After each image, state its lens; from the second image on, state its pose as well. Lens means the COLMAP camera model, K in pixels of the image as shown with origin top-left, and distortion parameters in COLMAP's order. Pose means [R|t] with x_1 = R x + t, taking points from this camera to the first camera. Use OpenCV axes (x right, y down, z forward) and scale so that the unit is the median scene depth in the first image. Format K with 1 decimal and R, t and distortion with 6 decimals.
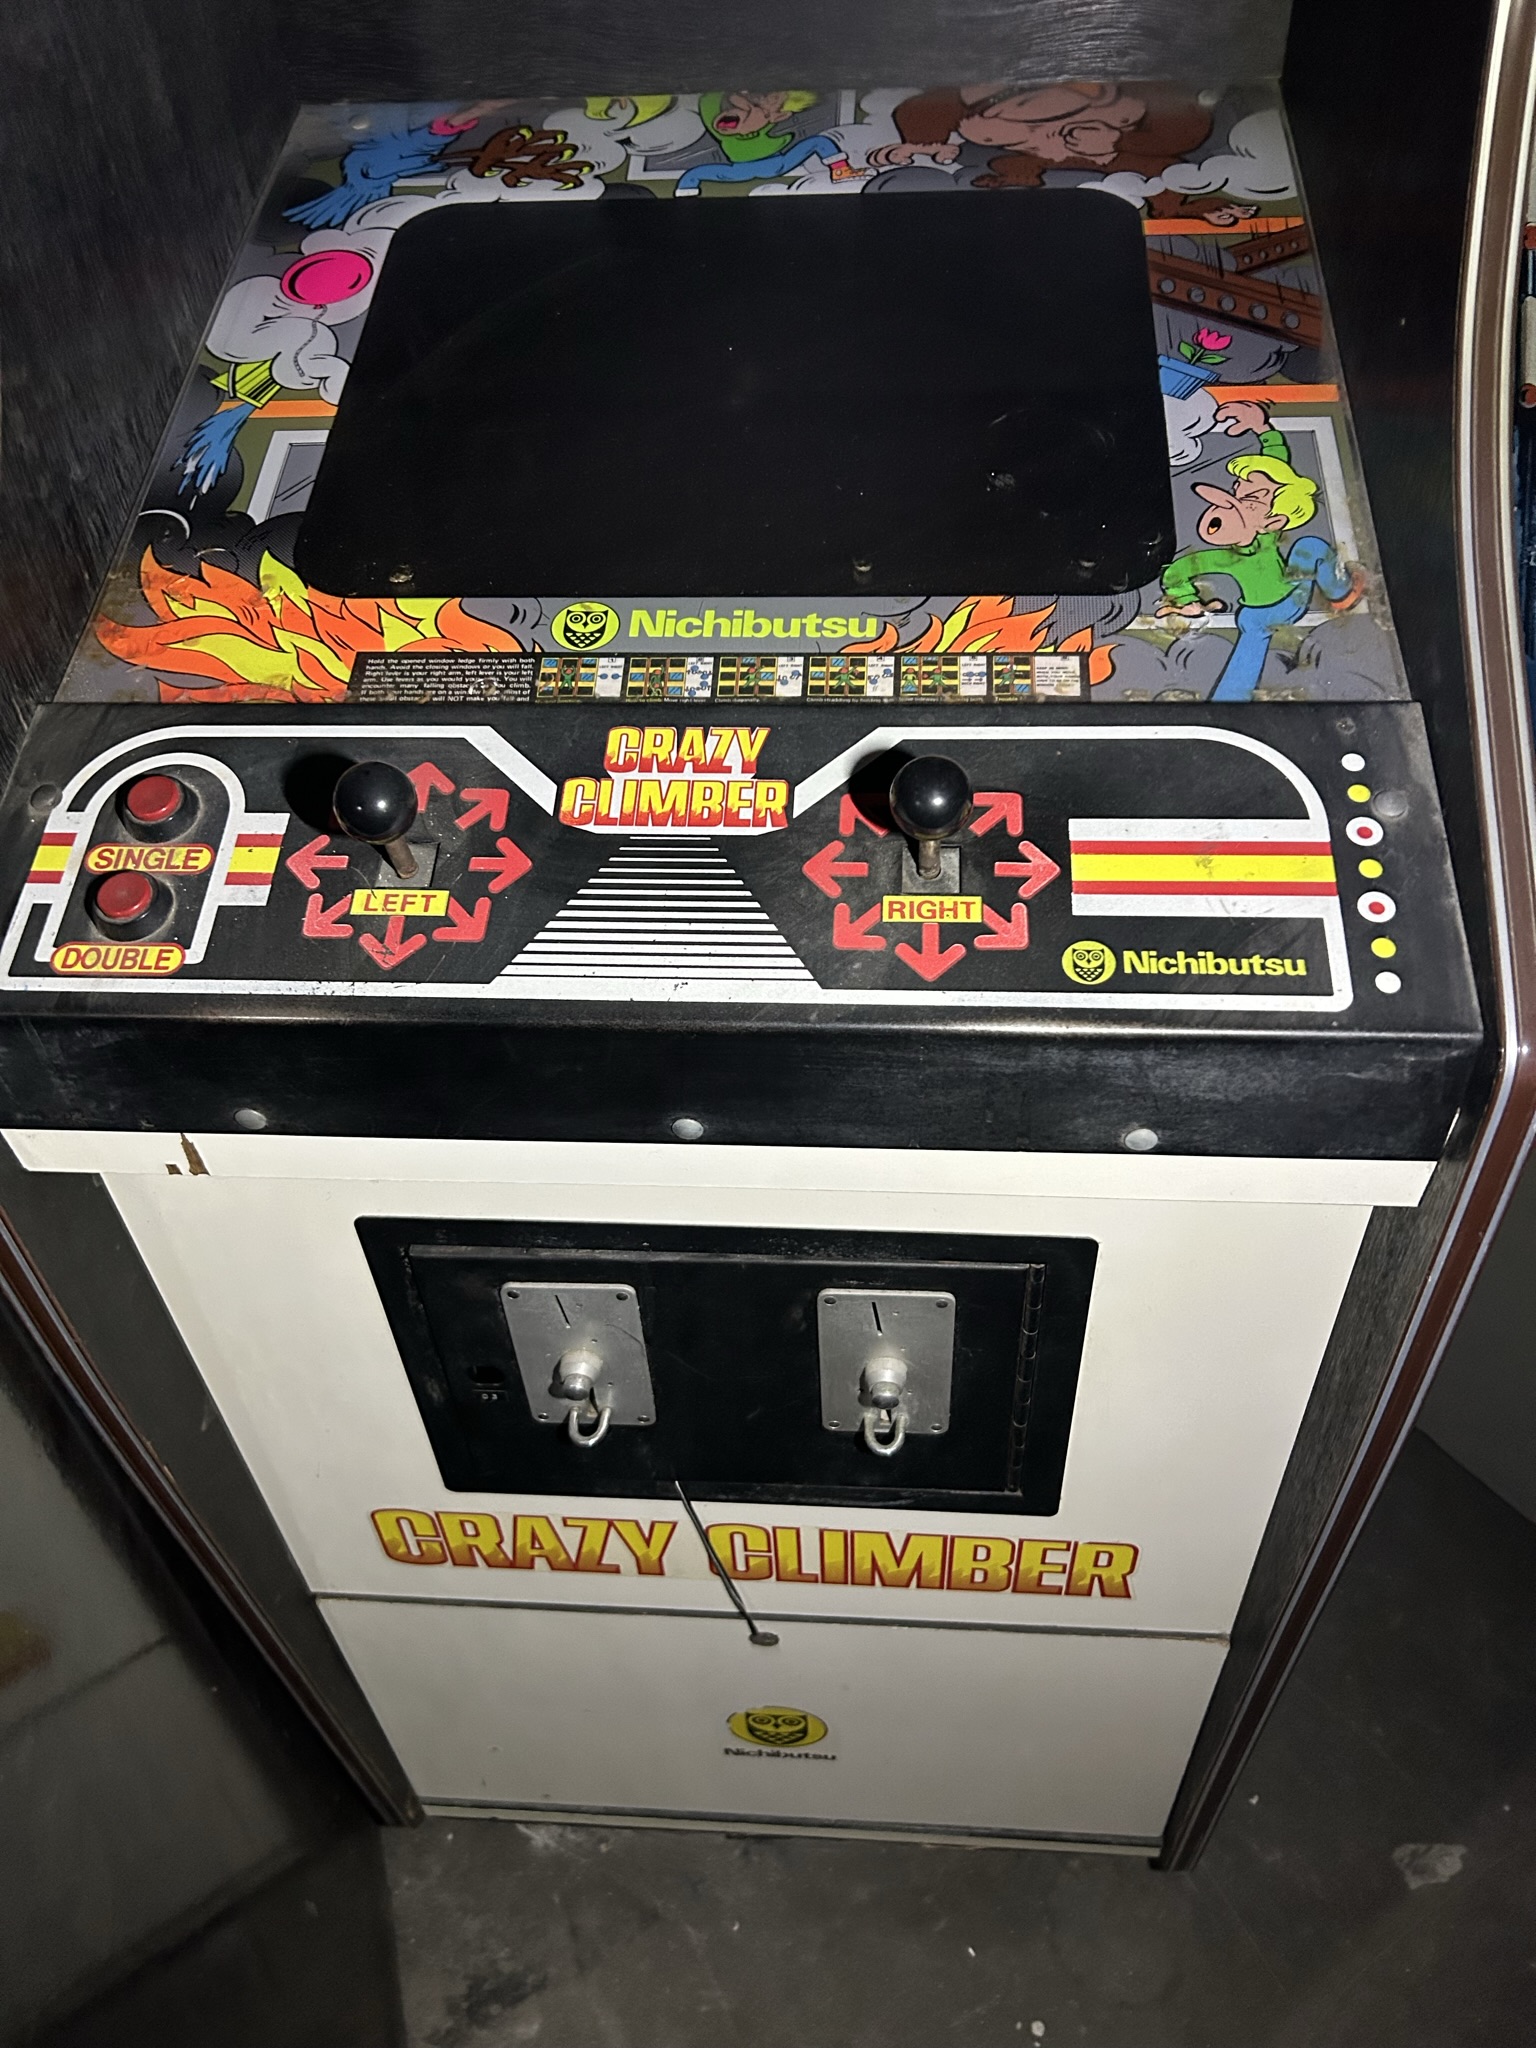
lens RADIAL K [[1564.3, 0, 779.7], [0, 1564.3, 1025.7], [0, 0, 1]] dist [0.044870, -0.058111]
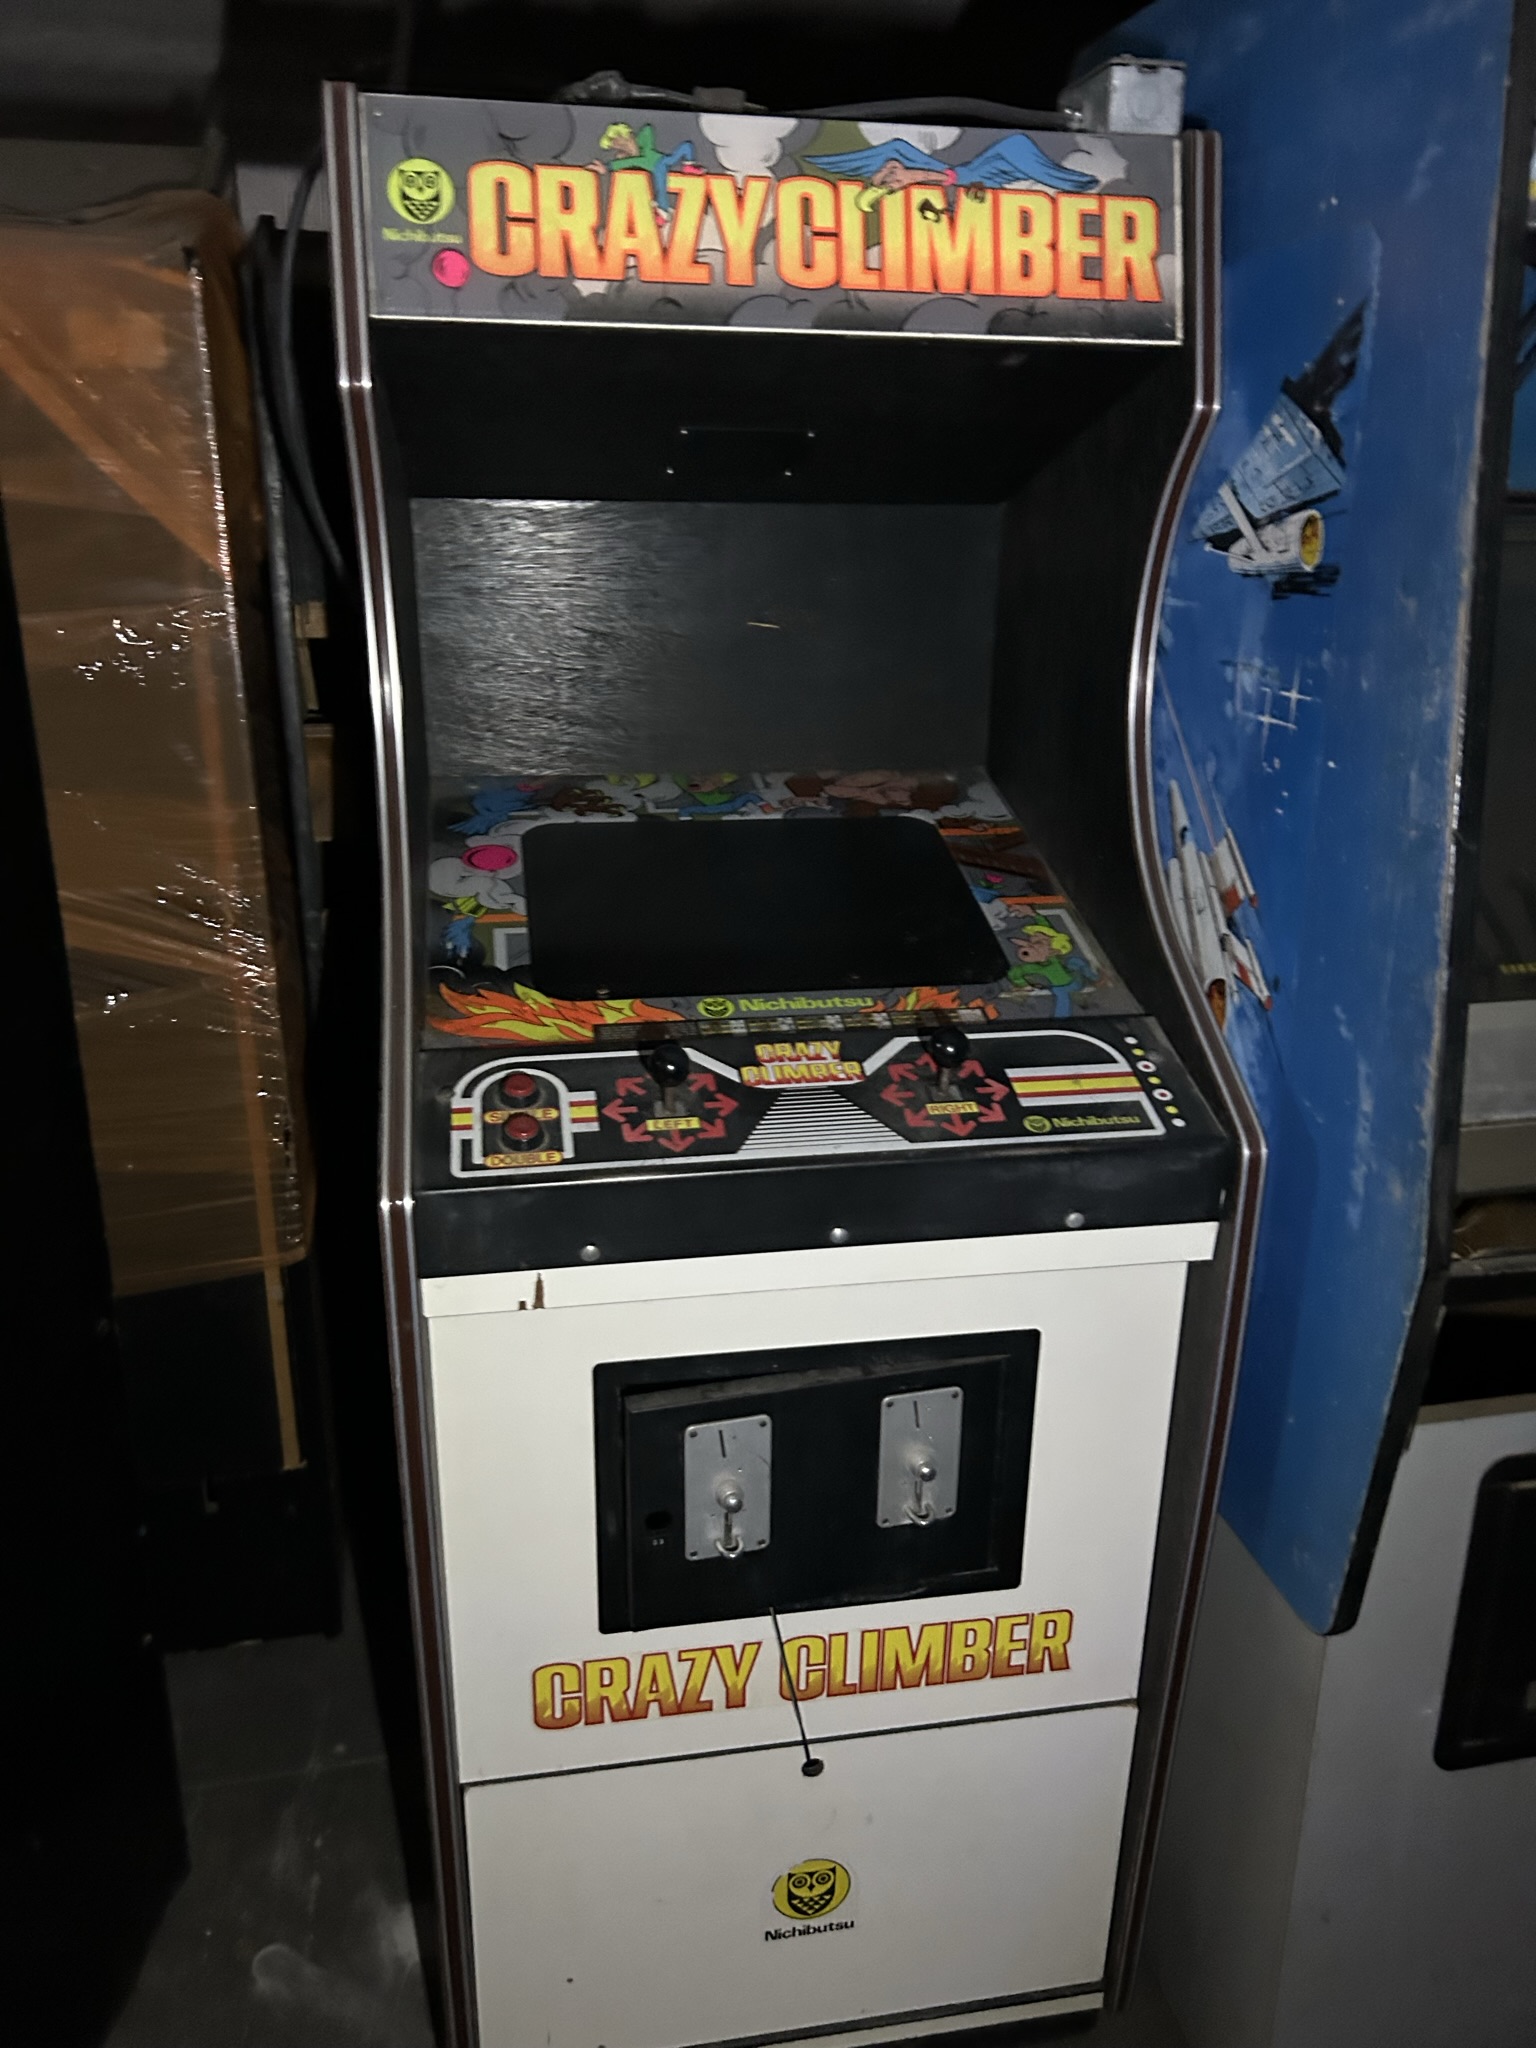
lens RADIAL K [[1550.7, 0, 776.6], [0, 1550.7, 1037.5], [0, 0, 1]] dist [0.050485, -0.050133]
pose [[0.968091, -0.030547, 0.248730, -0.501920], [0.126865, 0.915697, -0.381318, 0.468352], [-0.216114, 0.400706, 0.890354, -0.593525]]
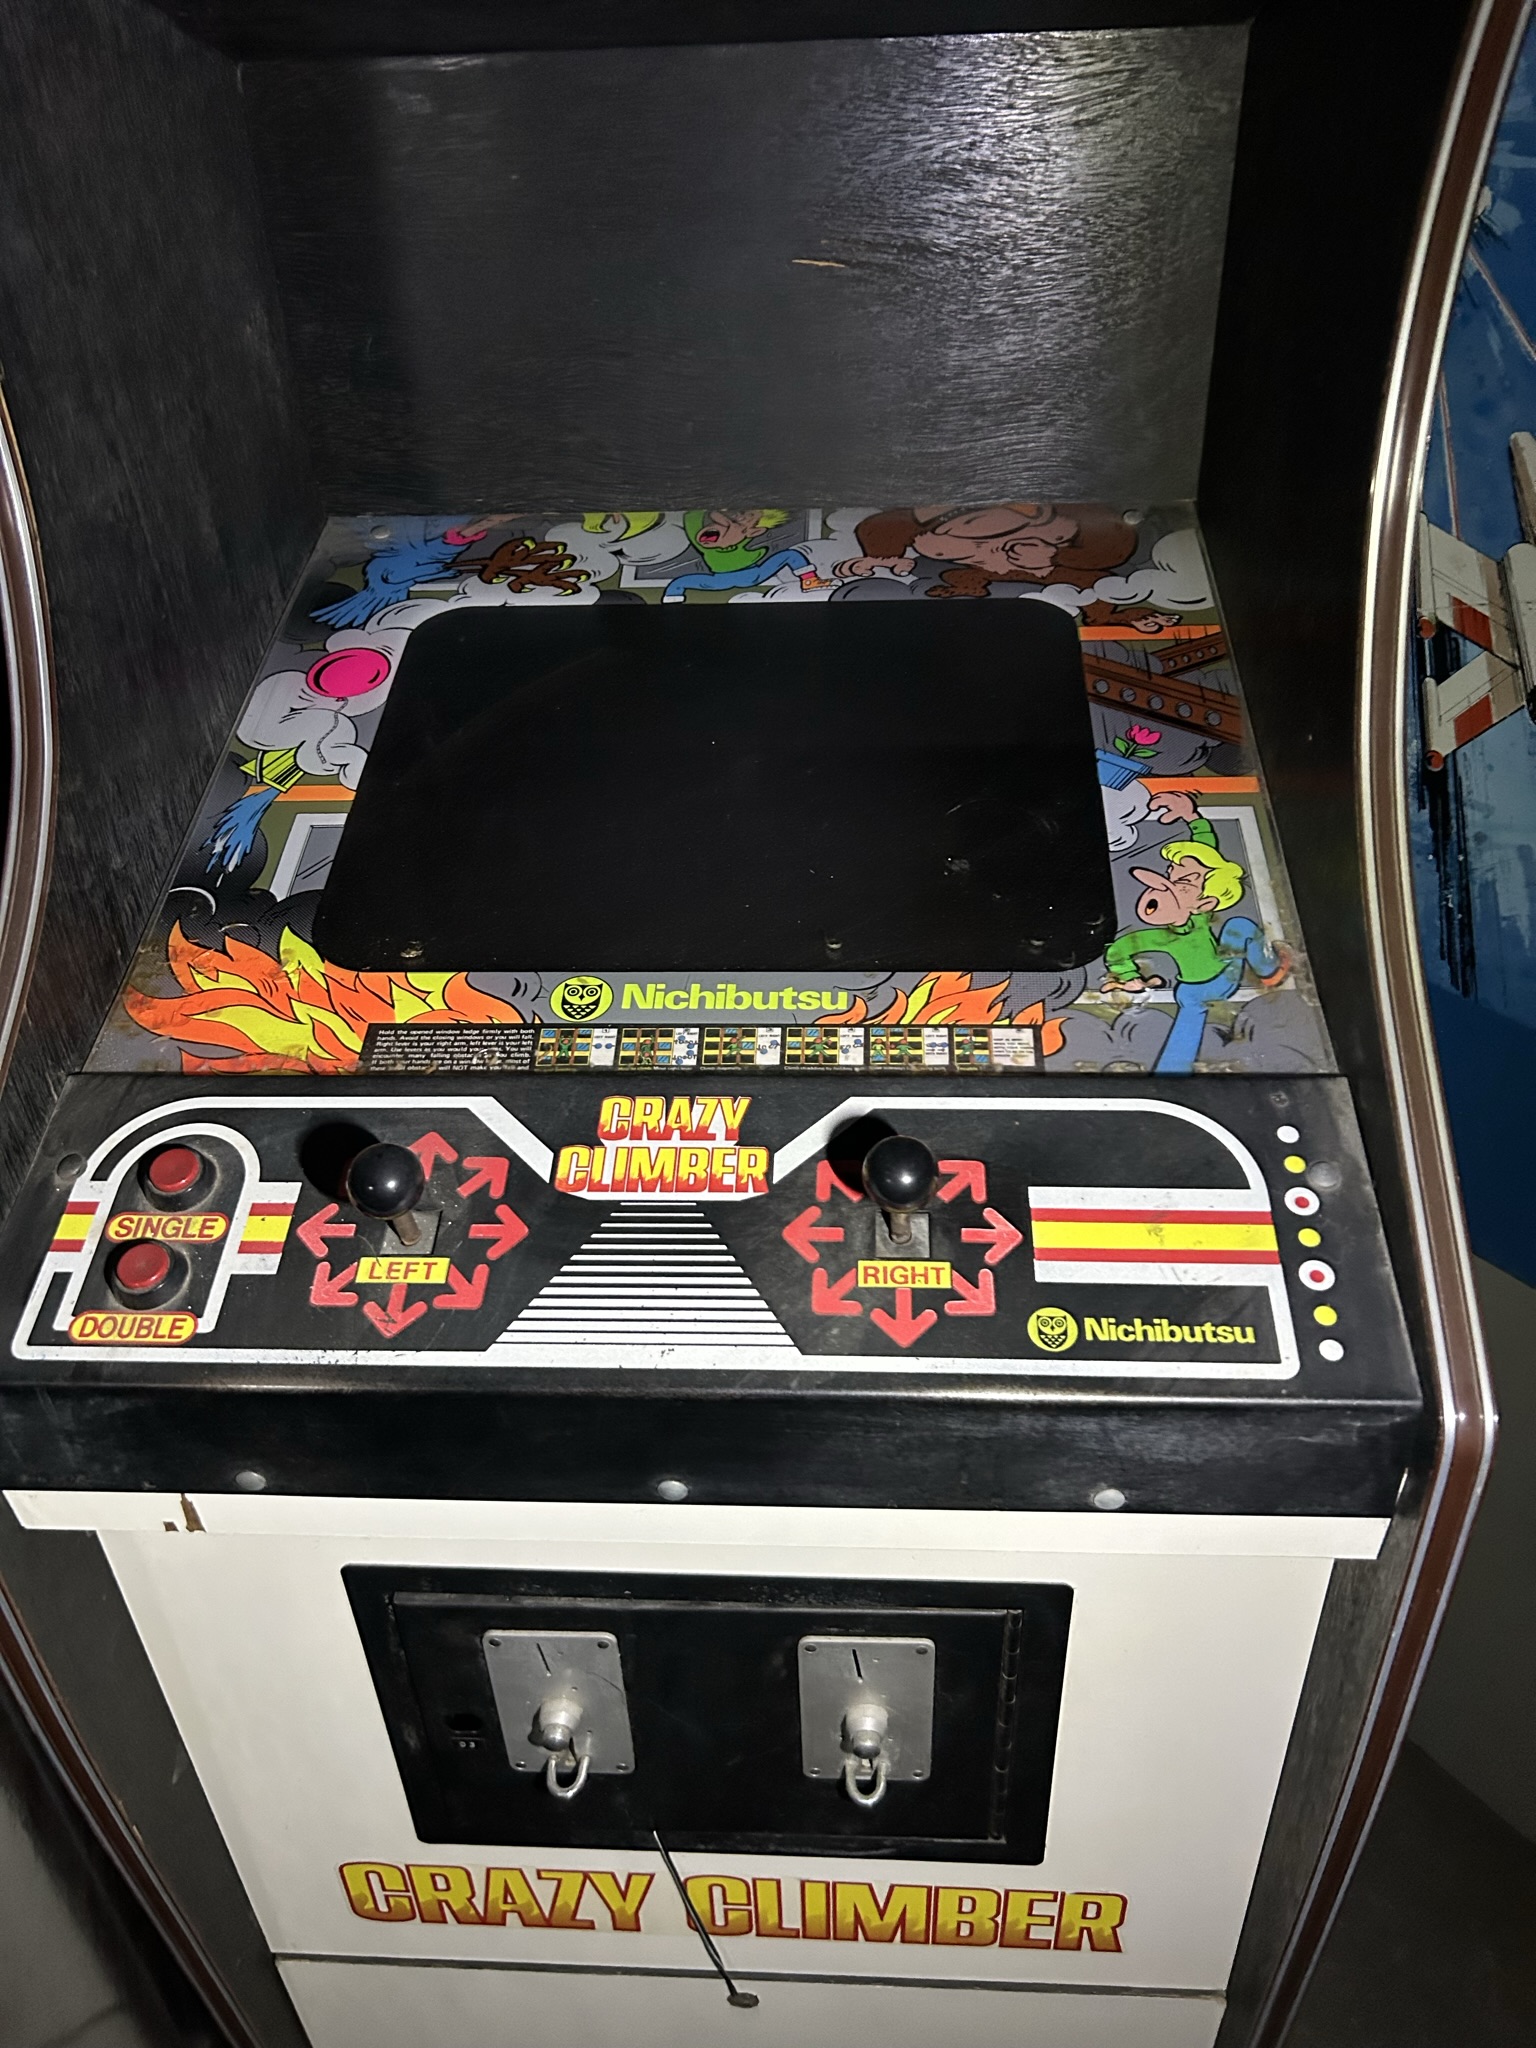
lens RADIAL K [[1563.4, 0, 775.6], [0, 1563.4, 1021.0], [0, 0, 1]] dist [0.020086, -0.001954]
pose [[0.999865, -0.002824, 0.016207, -0.005941], [0.005420, 0.986704, -0.162439, -0.062727], [-0.015532, 0.162504, 0.986586, -0.066681]]
